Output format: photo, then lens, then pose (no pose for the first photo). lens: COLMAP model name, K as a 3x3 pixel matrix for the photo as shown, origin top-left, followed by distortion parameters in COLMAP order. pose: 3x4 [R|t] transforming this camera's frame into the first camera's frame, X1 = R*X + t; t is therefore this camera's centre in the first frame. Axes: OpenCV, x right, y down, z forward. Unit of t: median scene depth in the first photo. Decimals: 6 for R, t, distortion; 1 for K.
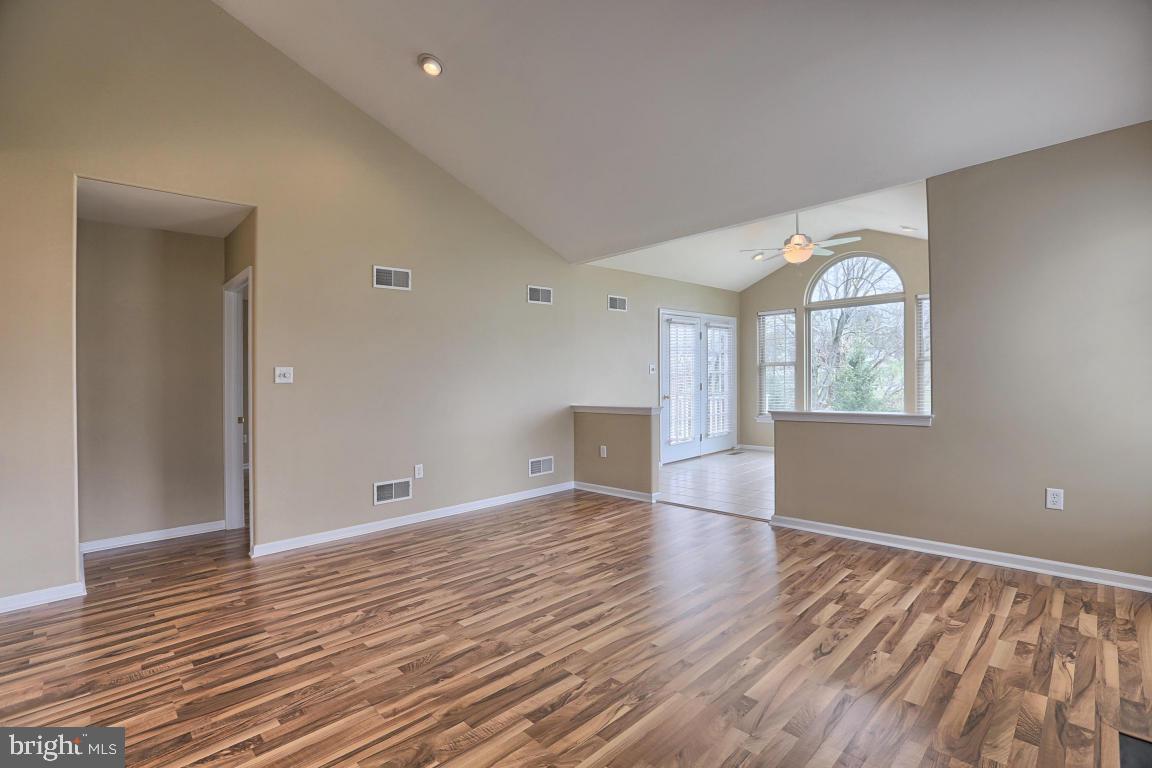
lens RADIAL K [[528.8, 0, 580.3], [0, 528.8, 376.3], [0, 0, 1]] dist [-0.044609, 0.011046]
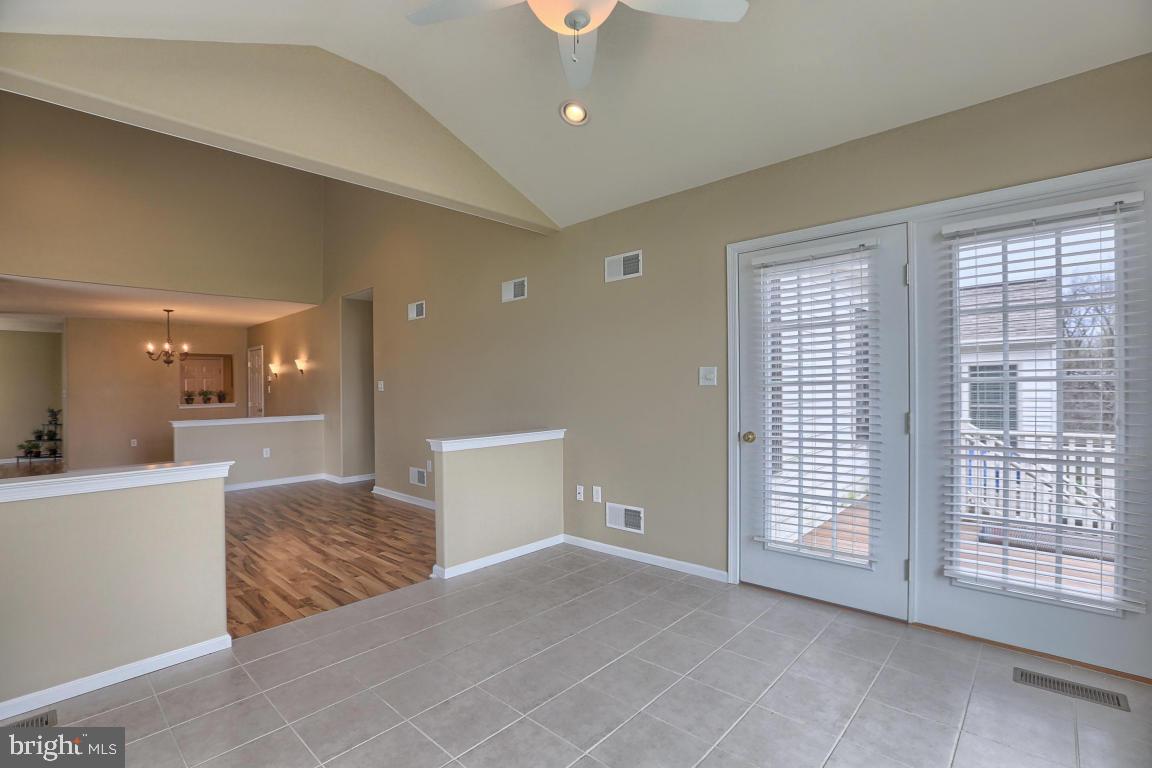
lens RADIAL K [[528.8, 0, 581.3], [0, 528.8, 377.5], [0, 0, 1]] dist [-0.044609, 0.011046]
pose [[0.054090, 0.007728, -0.998506, 1.003715], [0.020767, 0.999745, 0.008862, -0.030431], [0.998320, -0.021216, 0.053916, 1.396720]]
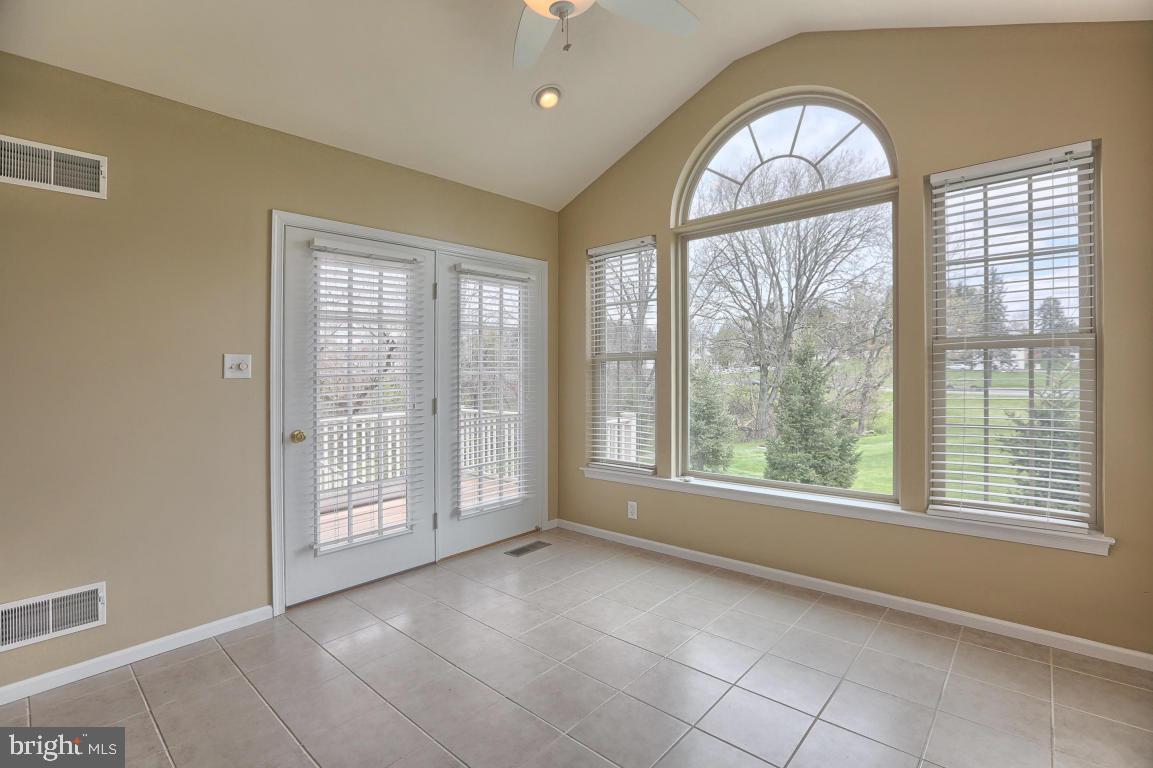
lens RADIAL K [[529.3, 0, 575.8], [0, 529.3, 372.8], [0, 0, 1]] dist [-0.044609, 0.011046]
pose [[0.997848, 0.008187, 0.065055, 0.573682], [-0.008303, 0.999964, 0.001518, -0.017270], [-0.065041, -0.002055, 0.997881, 0.999976]]
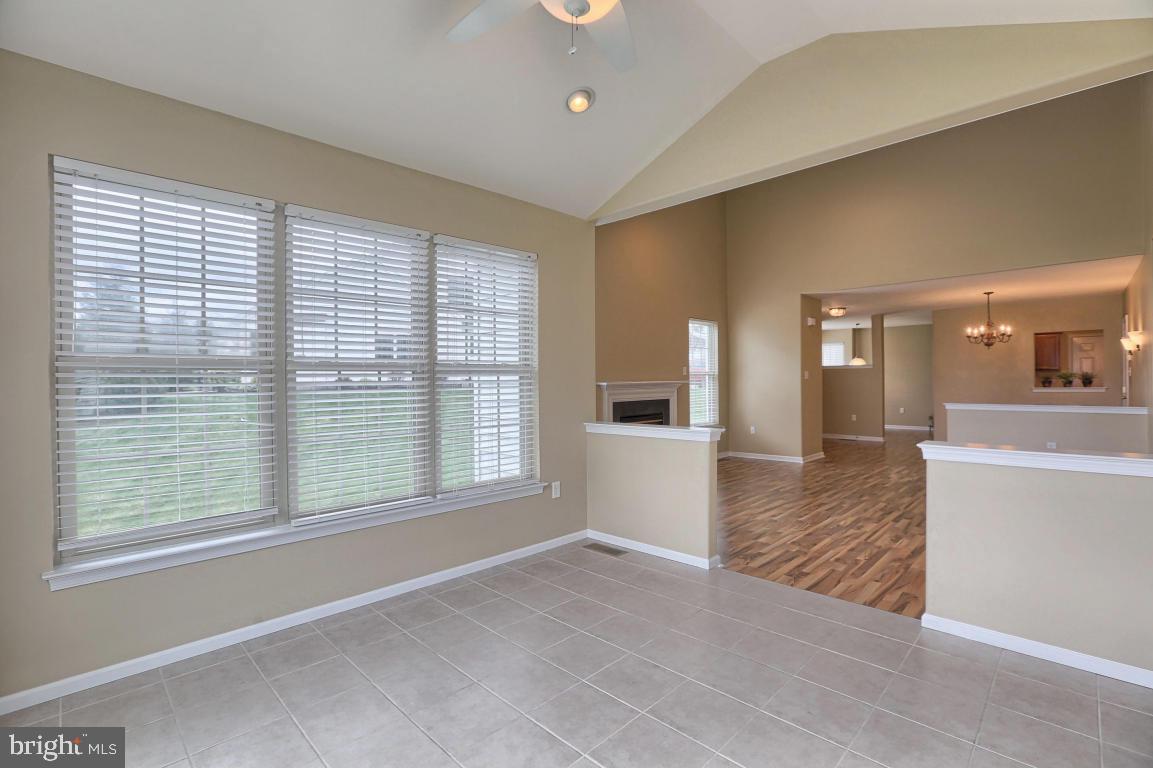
lens RADIAL K [[529.3, 0, 576.9], [0, 529.3, 381.9], [0, 0, 1]] dist [-0.044609, 0.011046]
pose [[-0.999154, 0.036822, -0.018322, 0.591801], [0.036889, 0.999314, -0.003346, -0.014751], [0.018186, -0.004019, -0.999827, 1.822860]]
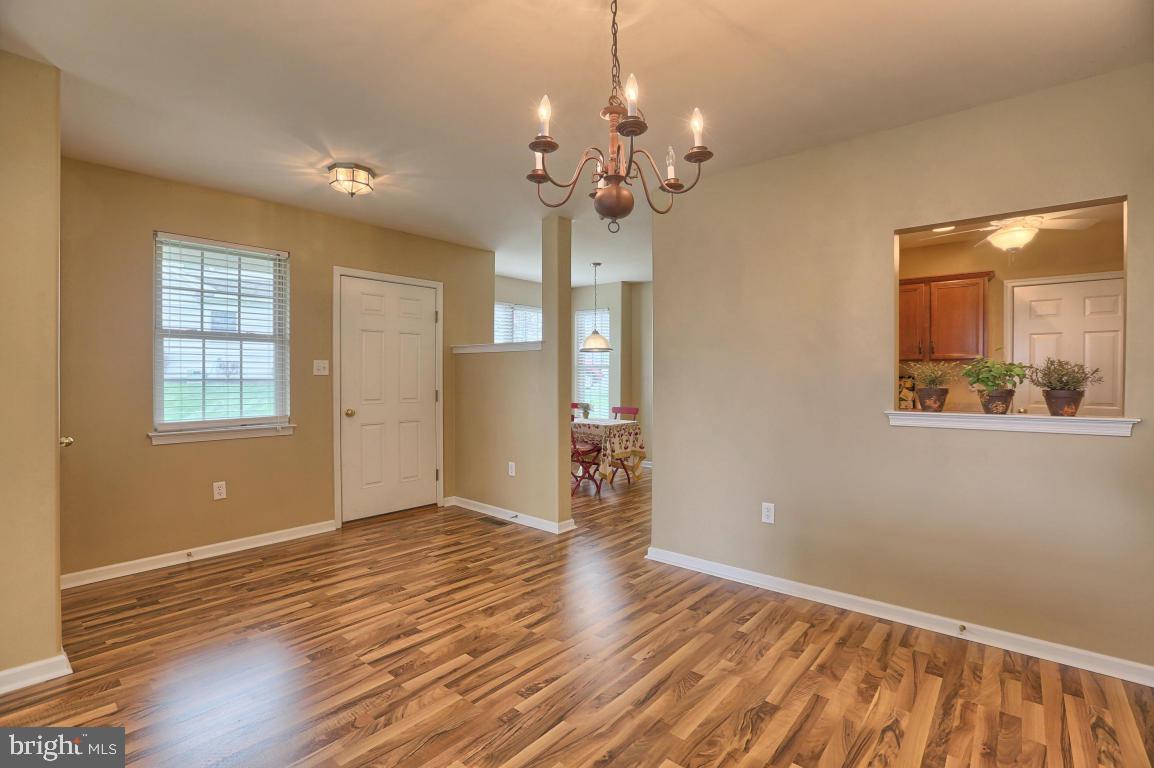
lens RADIAL K [[529.7, 0, 590.2], [0, 529.7, 377.8], [0, 0, 1]] dist [-0.044609, 0.011046]
pose [[-0.994633, 0.024350, -0.100564, -0.824348], [0.024478, 0.999700, -0.000041, 0.019174], [0.100533, -0.002502, -0.994931, 0.411606]]
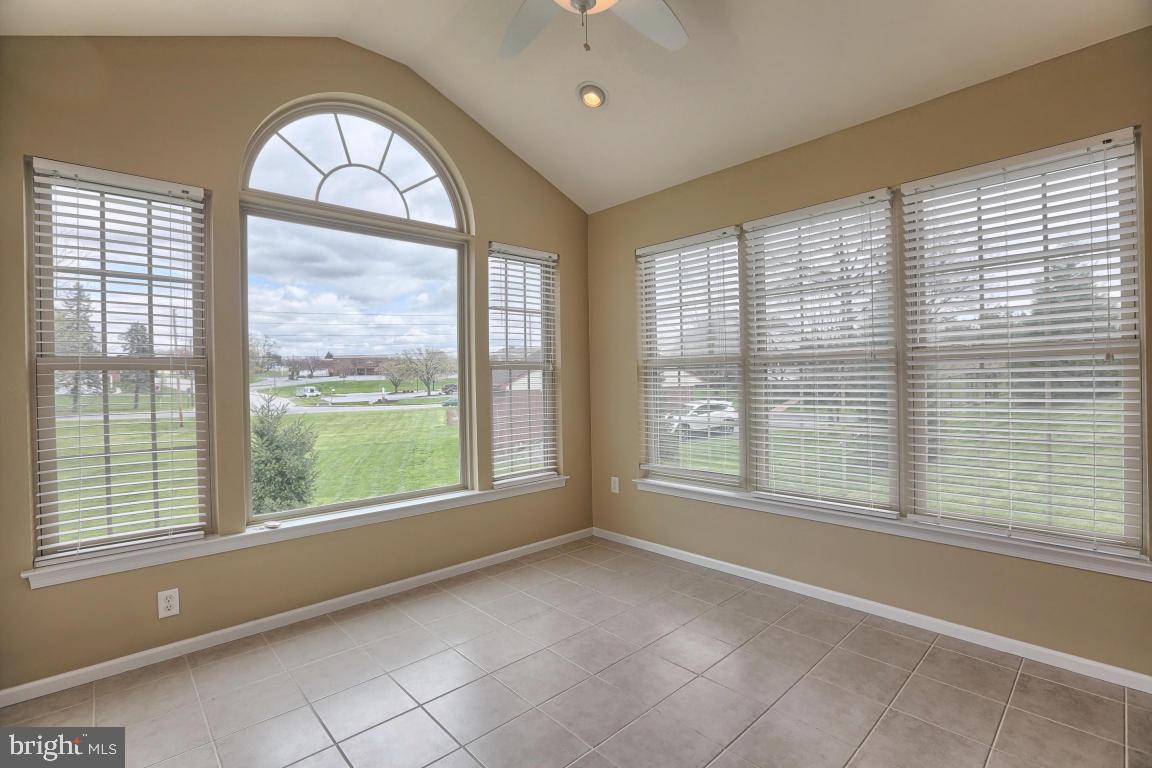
lens RADIAL K [[528.8, 0, 598.0], [0, 528.8, 391.8], [0, 0, 1]] dist [-0.044609, 0.011046]
pose [[0.005598, 0.002395, 0.999981, 0.182737], [0.014873, 0.999886, -0.002478, -0.005686], [-0.999874, 0.014886, 0.005561, 1.402943]]
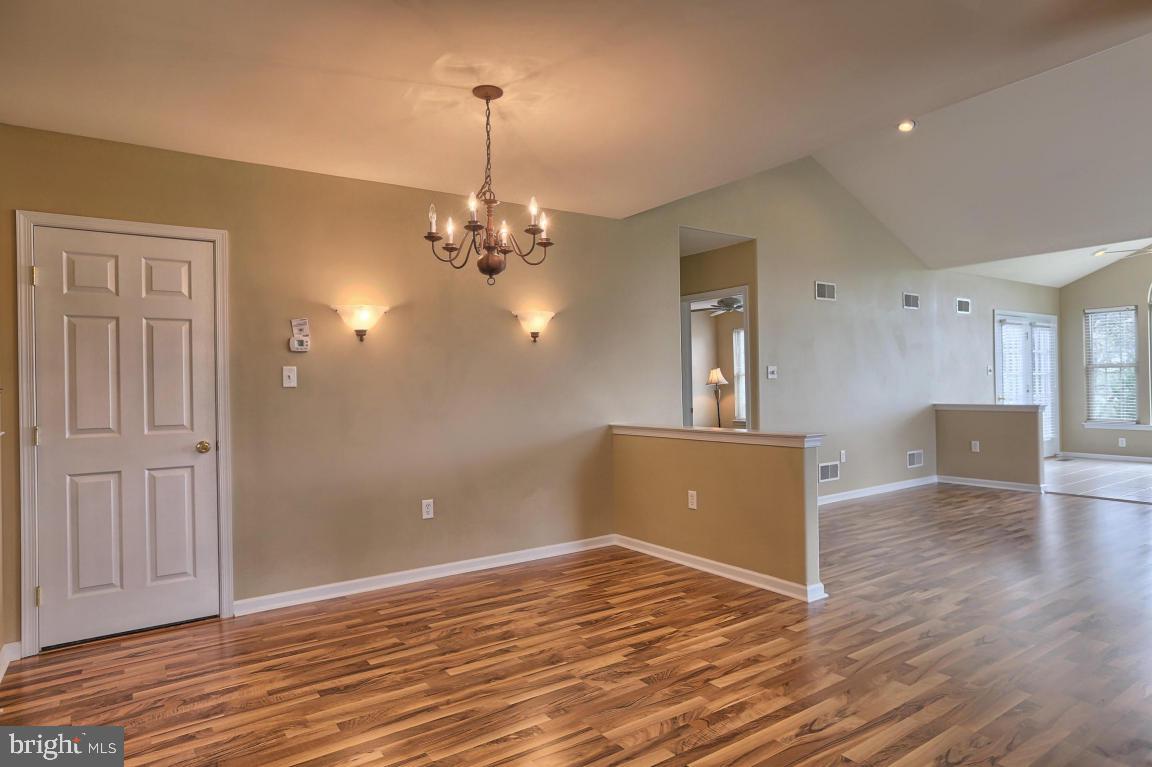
lens RADIAL K [[671.8, 0, 588.3], [0, 671.8, 381.0], [0, 0, 1]] dist [-0.017052, 0.002719]
pose [[0.987568, 0.006681, -0.157052, -0.678839], [-0.006369, 0.999977, 0.002490, 0.014085], [0.157064, -0.001459, 0.987587, -0.598489]]
